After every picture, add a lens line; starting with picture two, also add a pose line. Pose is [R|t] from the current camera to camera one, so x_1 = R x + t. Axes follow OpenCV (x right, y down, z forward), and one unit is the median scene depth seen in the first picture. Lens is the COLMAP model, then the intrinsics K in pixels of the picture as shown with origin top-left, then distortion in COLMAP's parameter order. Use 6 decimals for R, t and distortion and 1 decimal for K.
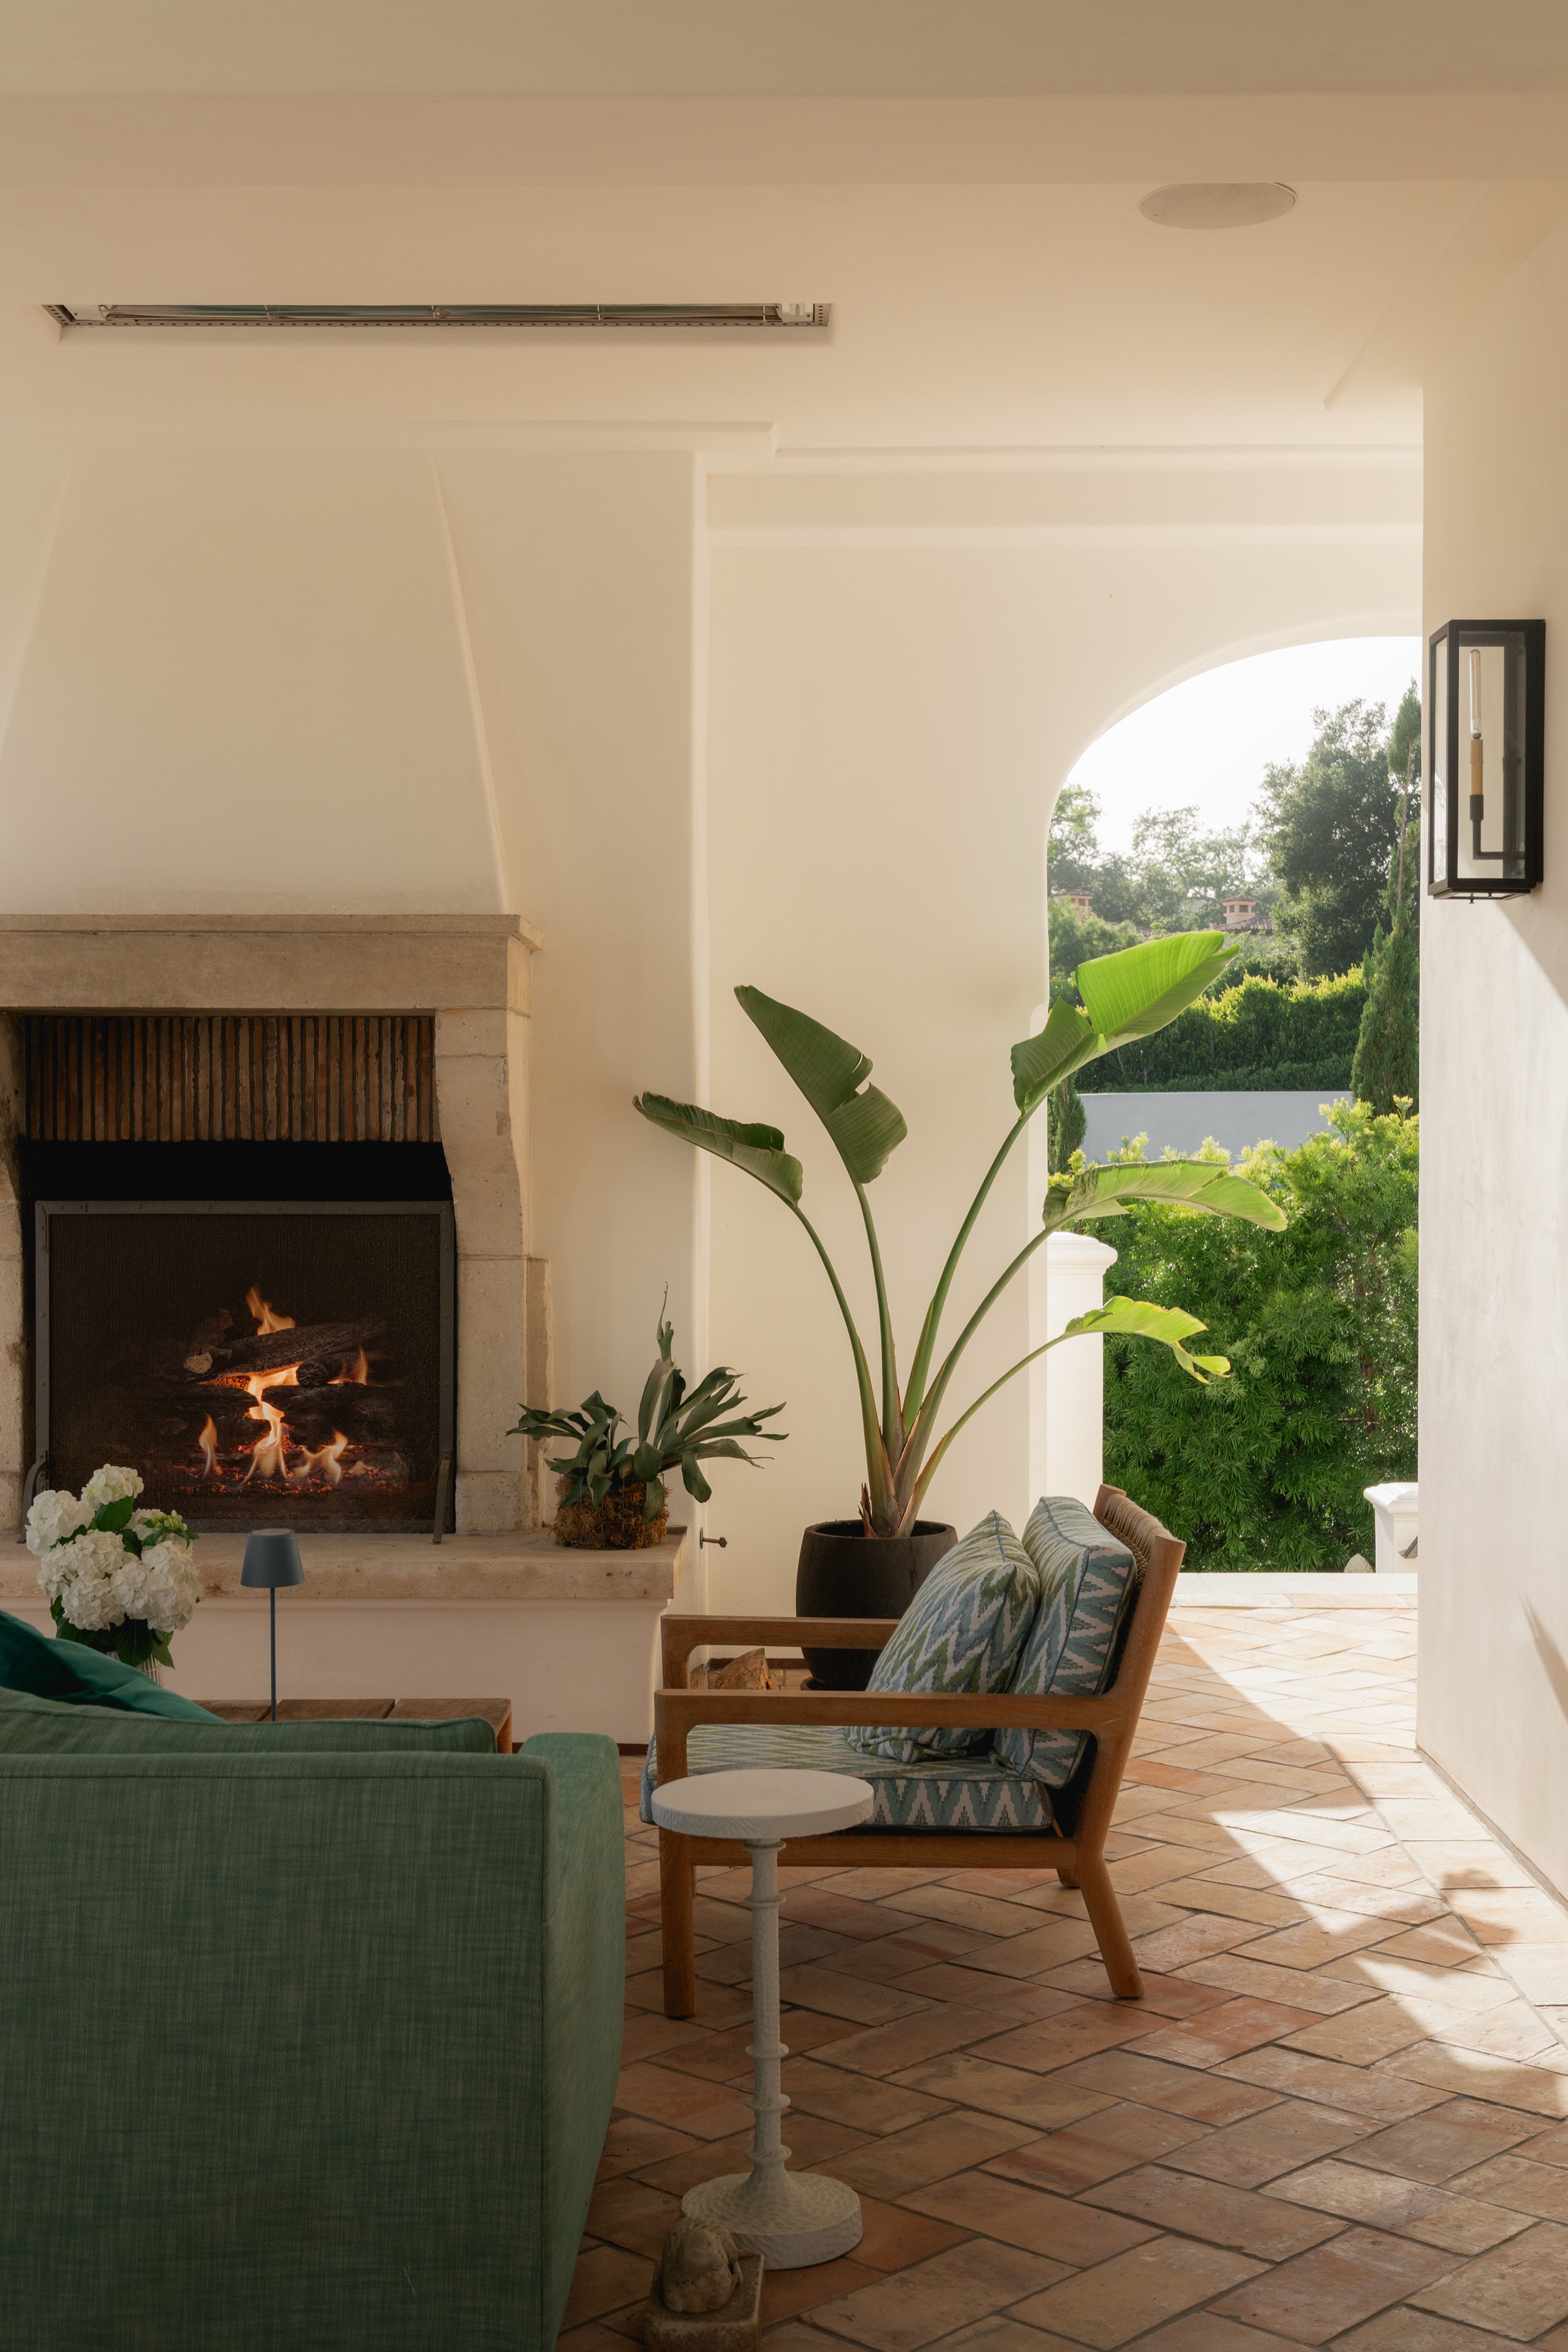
lens RADIAL K [[3072.1, 0, 784.0], [0, 3072.1, 1176.0], [0, 0, 1]] dist [0.076967, 0.010436]
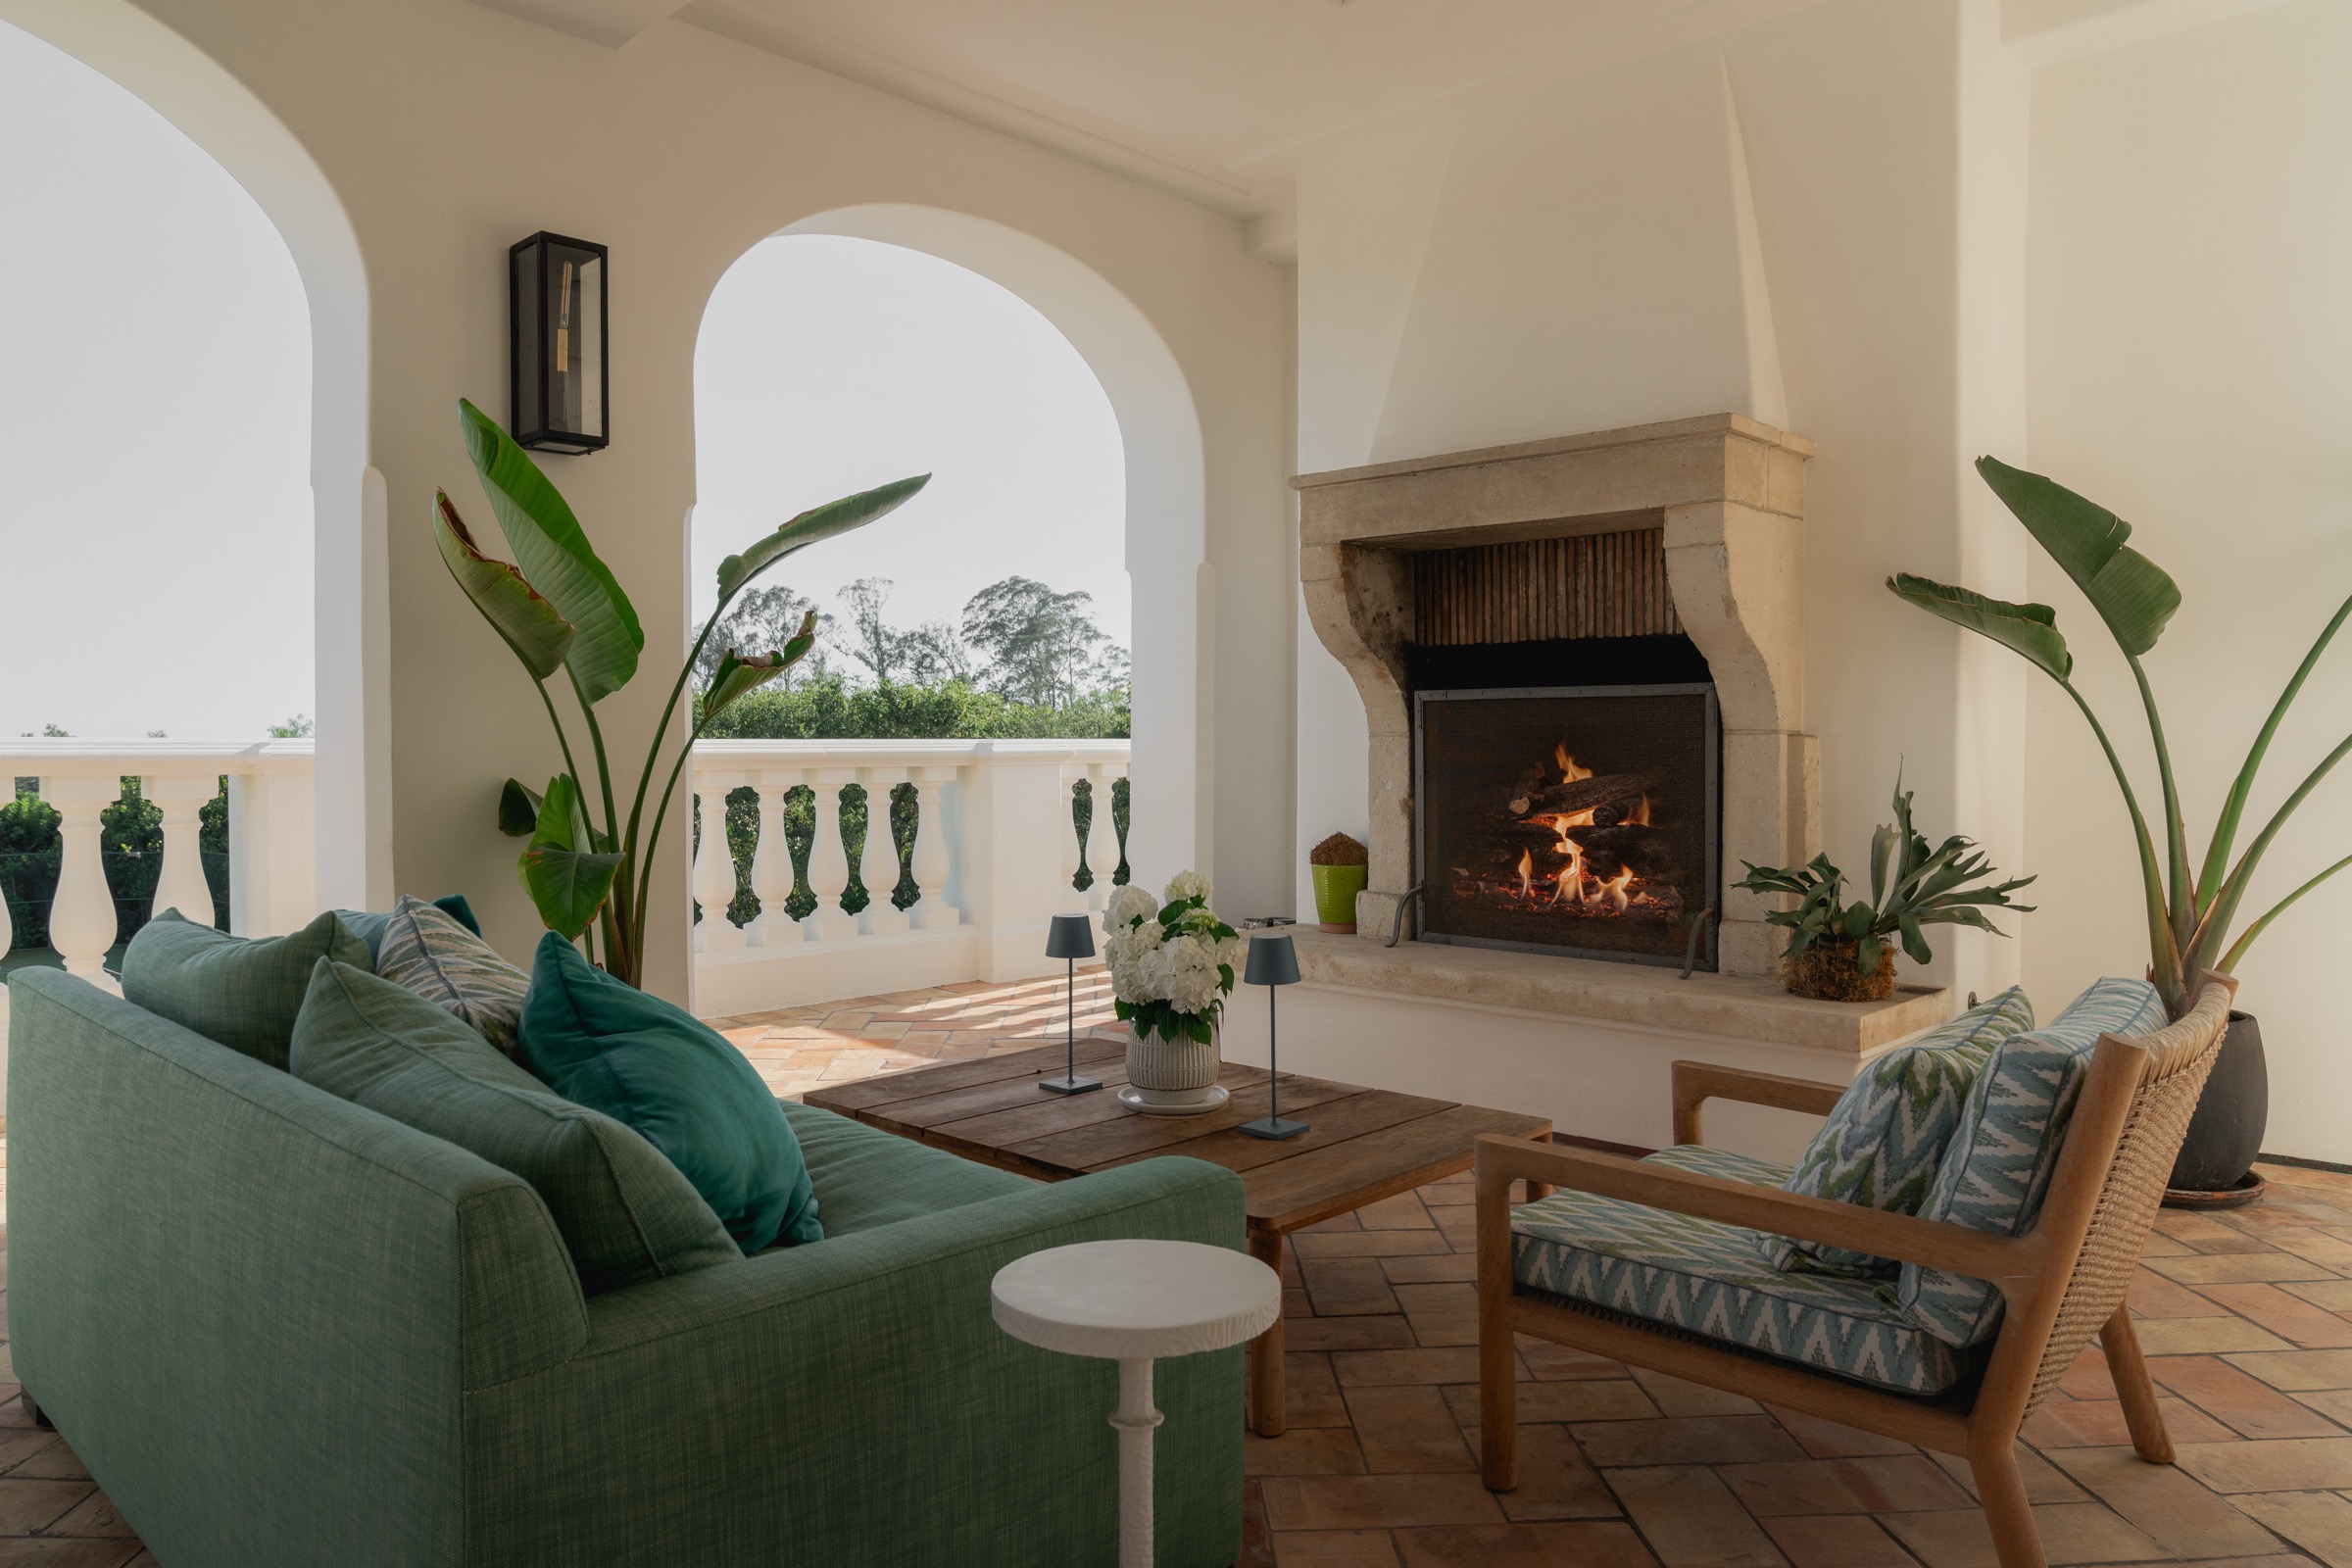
lens RADIAL K [[1623.4, 0, 1176.0], [0, 1623.4, 784.0], [0, 0, 1]] dist [0.001436, 0.003068]
pose [[0.720128, 0.014906, -0.693681, 0.167799], [-0.011671, 0.999888, 0.009370, 0.042721], [0.693743, 0.001348, 0.720222, 0.426927]]
